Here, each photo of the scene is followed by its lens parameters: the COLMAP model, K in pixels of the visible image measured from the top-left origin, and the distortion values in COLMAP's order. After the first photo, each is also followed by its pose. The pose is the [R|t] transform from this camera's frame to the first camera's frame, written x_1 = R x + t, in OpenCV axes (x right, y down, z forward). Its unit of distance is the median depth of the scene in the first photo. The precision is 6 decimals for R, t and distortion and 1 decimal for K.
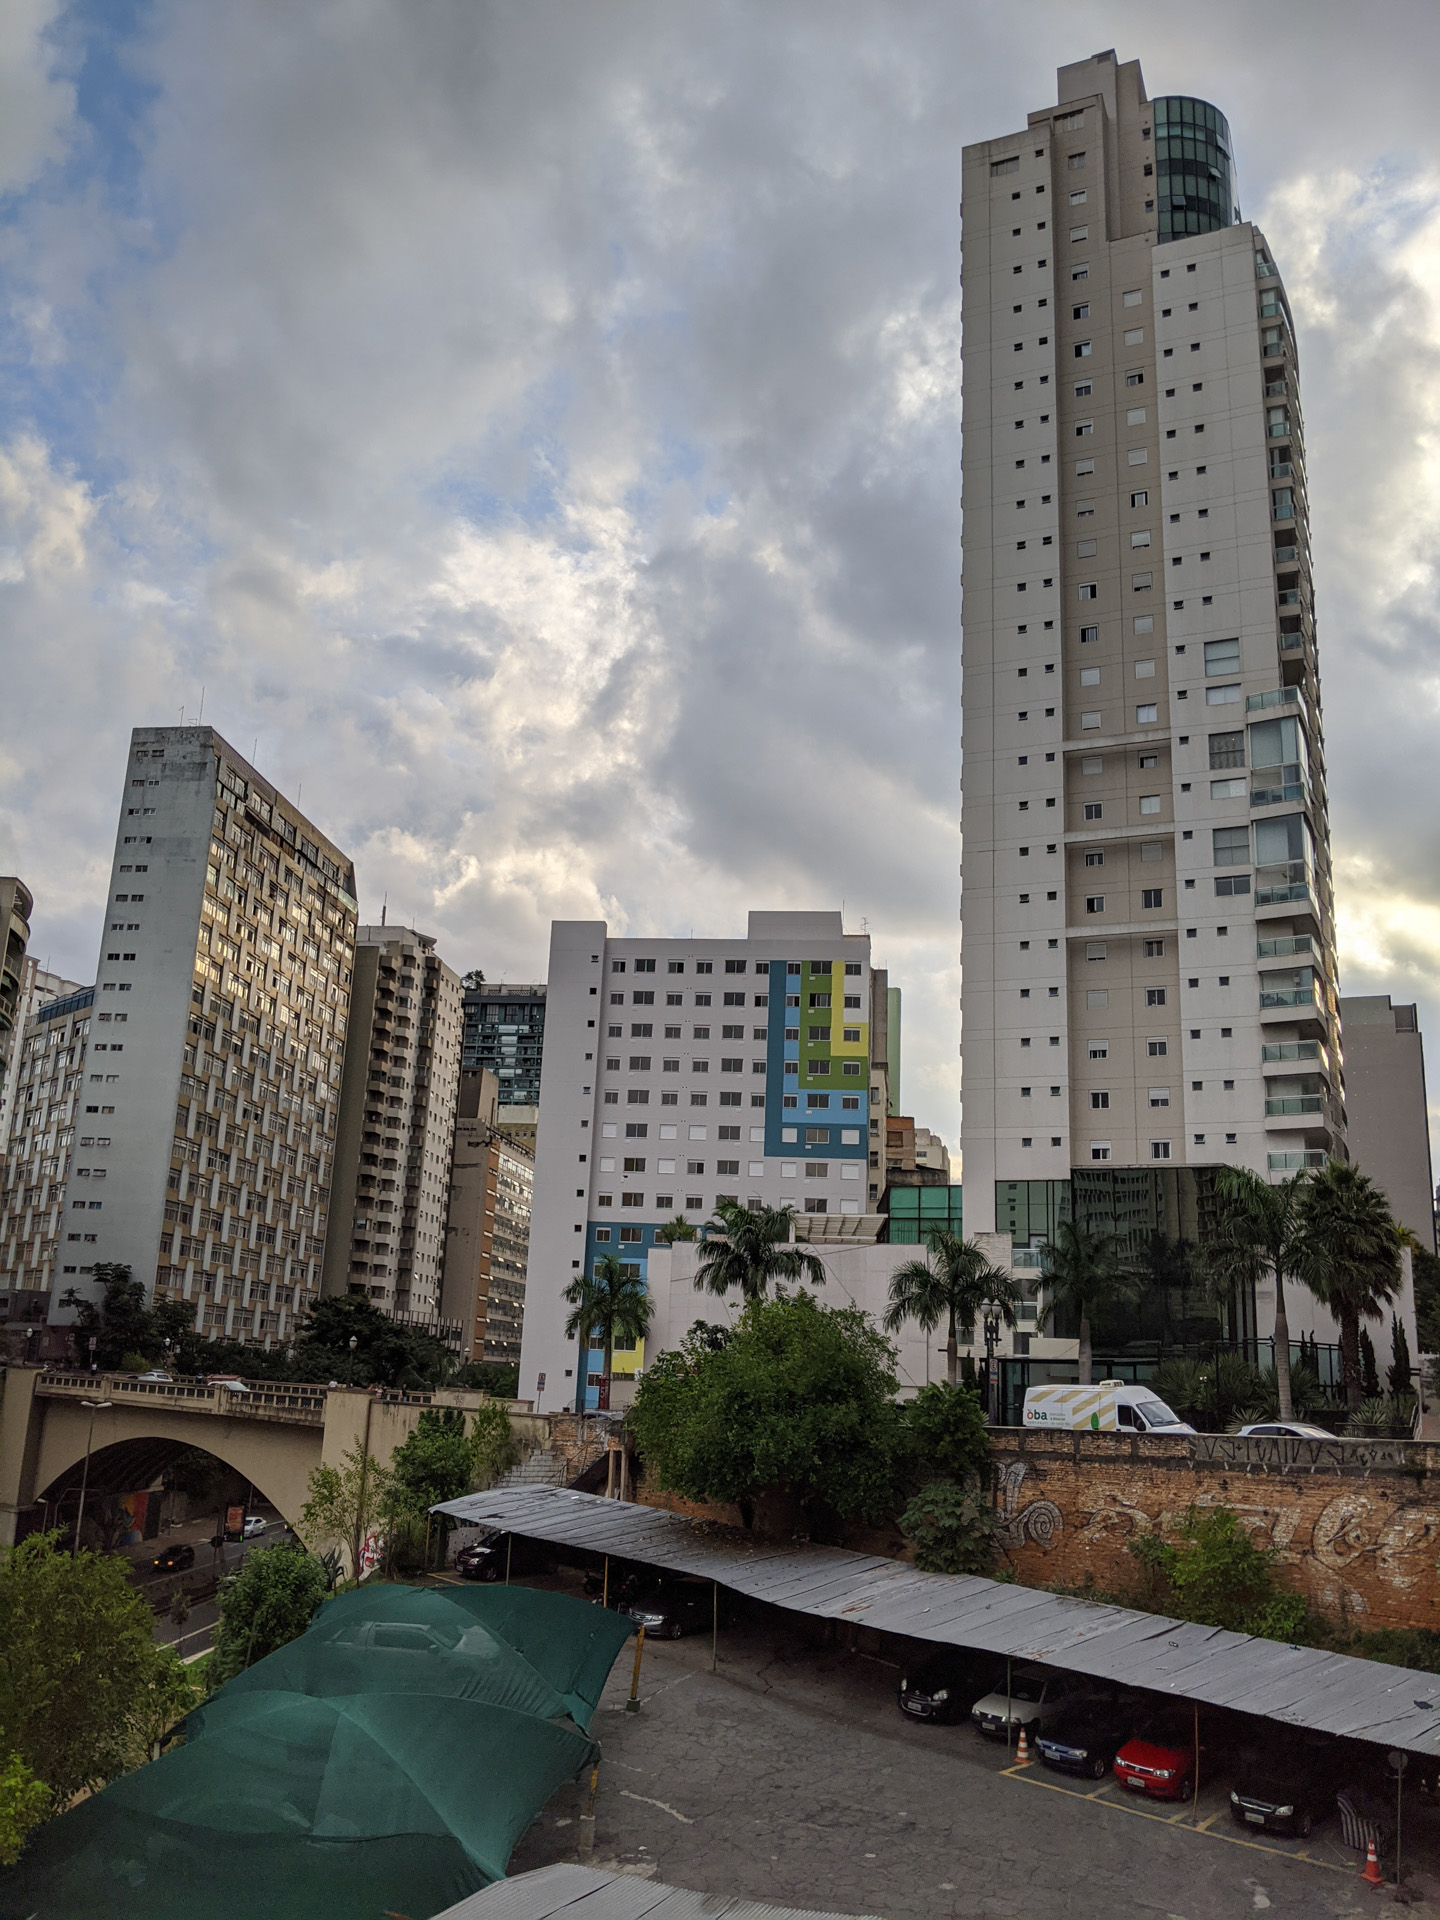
lens RADIAL K [[1514.8, 0, 716.0], [0, 1514.8, 962.8], [0, 0, 1]] dist [-0.010206, -0.026860]
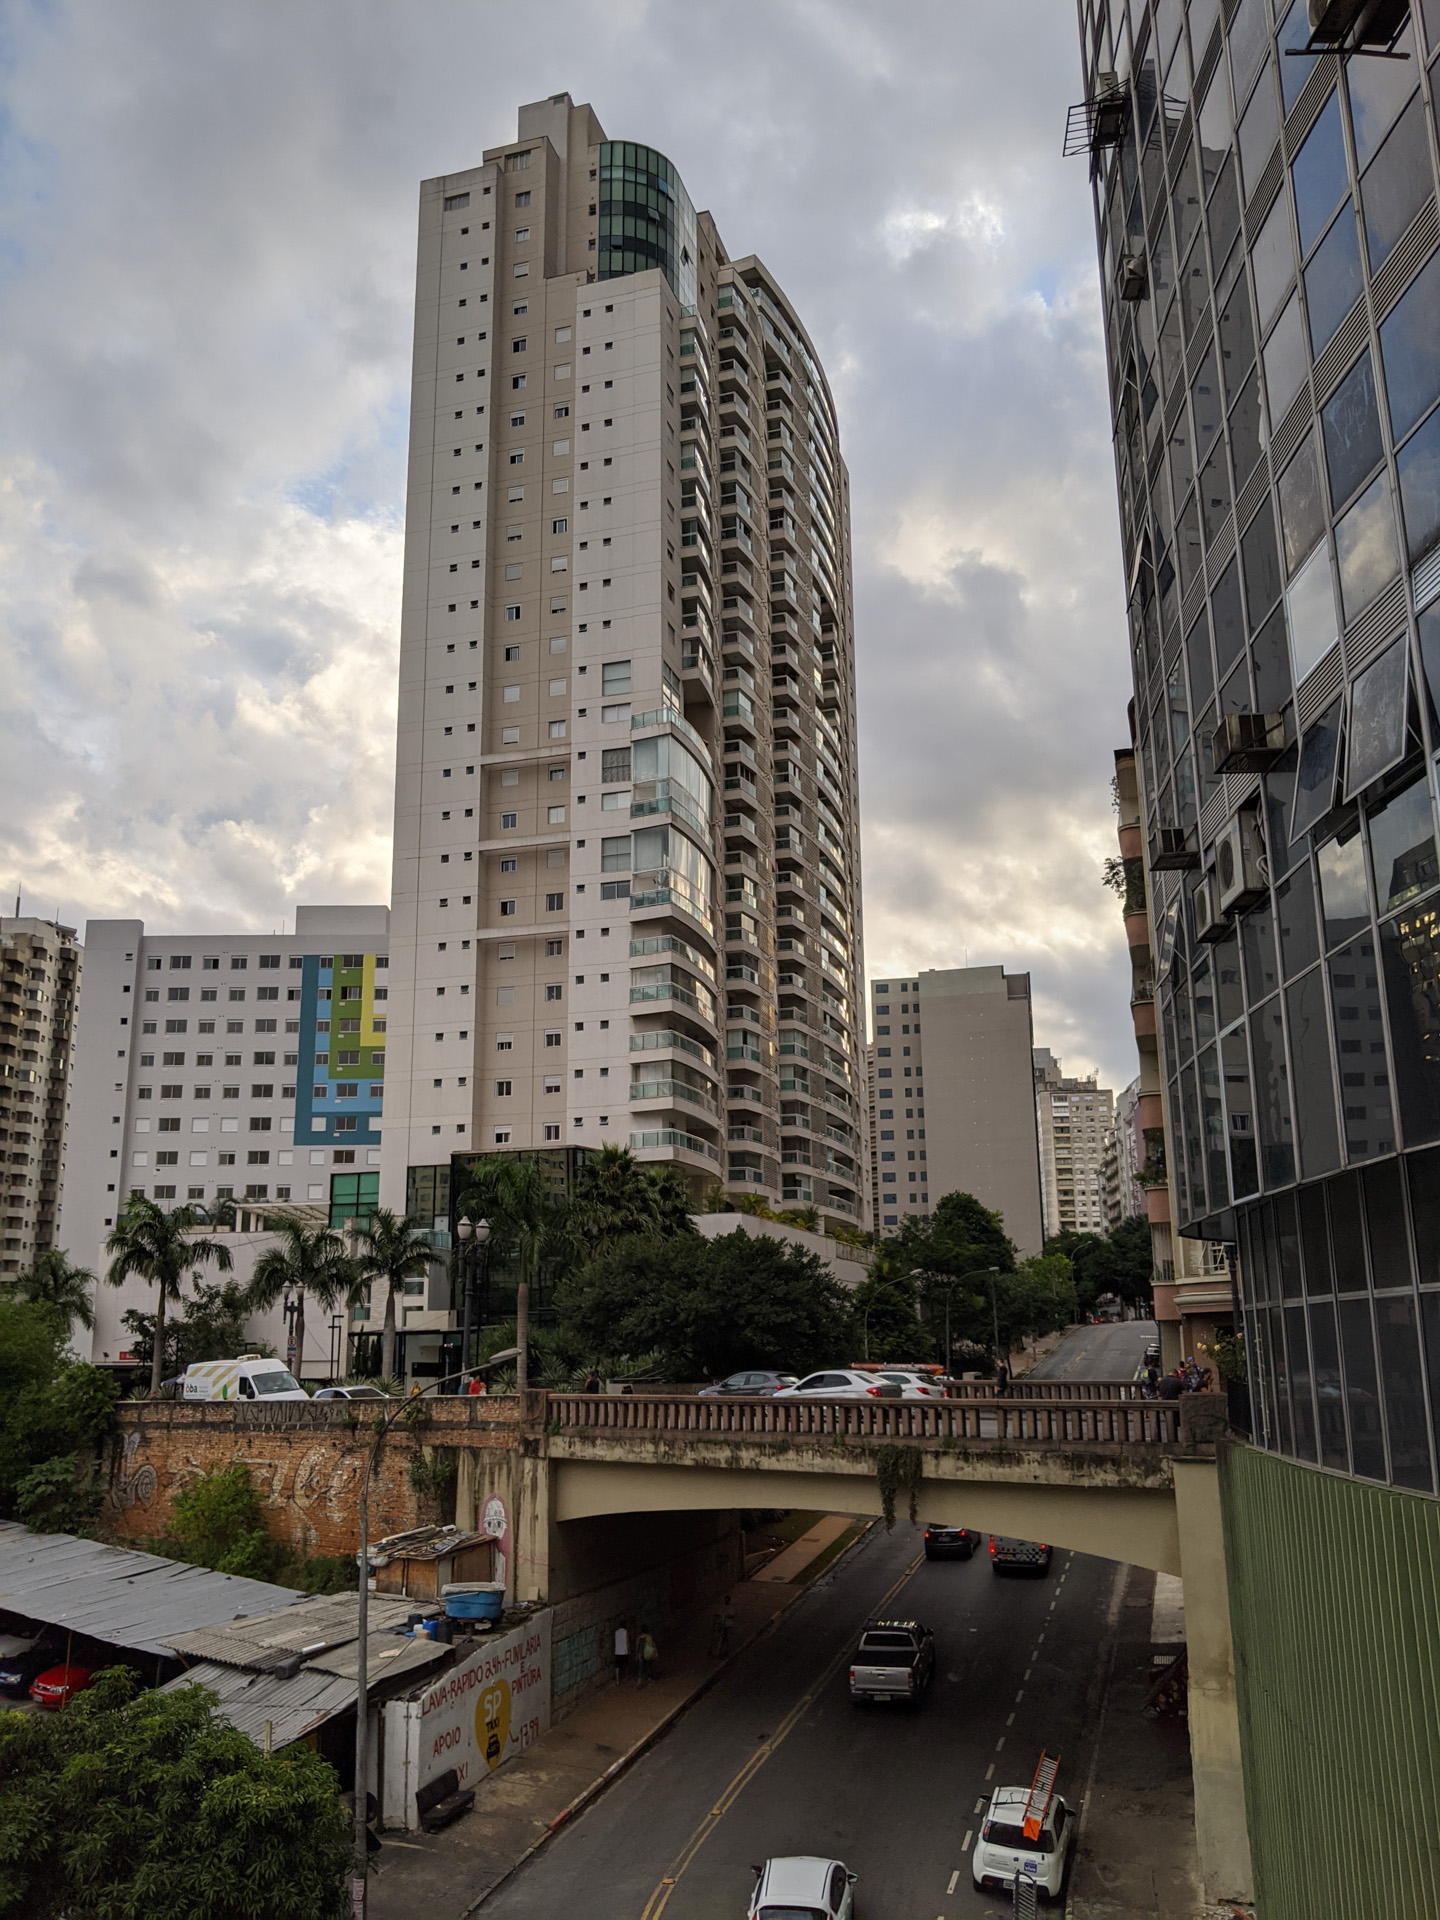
lens RADIAL K [[1514.8, 0, 721.2], [0, 1514.8, 963.9], [0, 0, 1]] dist [-0.010206, -0.026860]
pose [[0.989892, -0.022922, 0.139955, 0.236846], [0.019871, 0.999534, 0.023157, -0.019090], [-0.140421, -0.020142, 0.989887, -0.086528]]
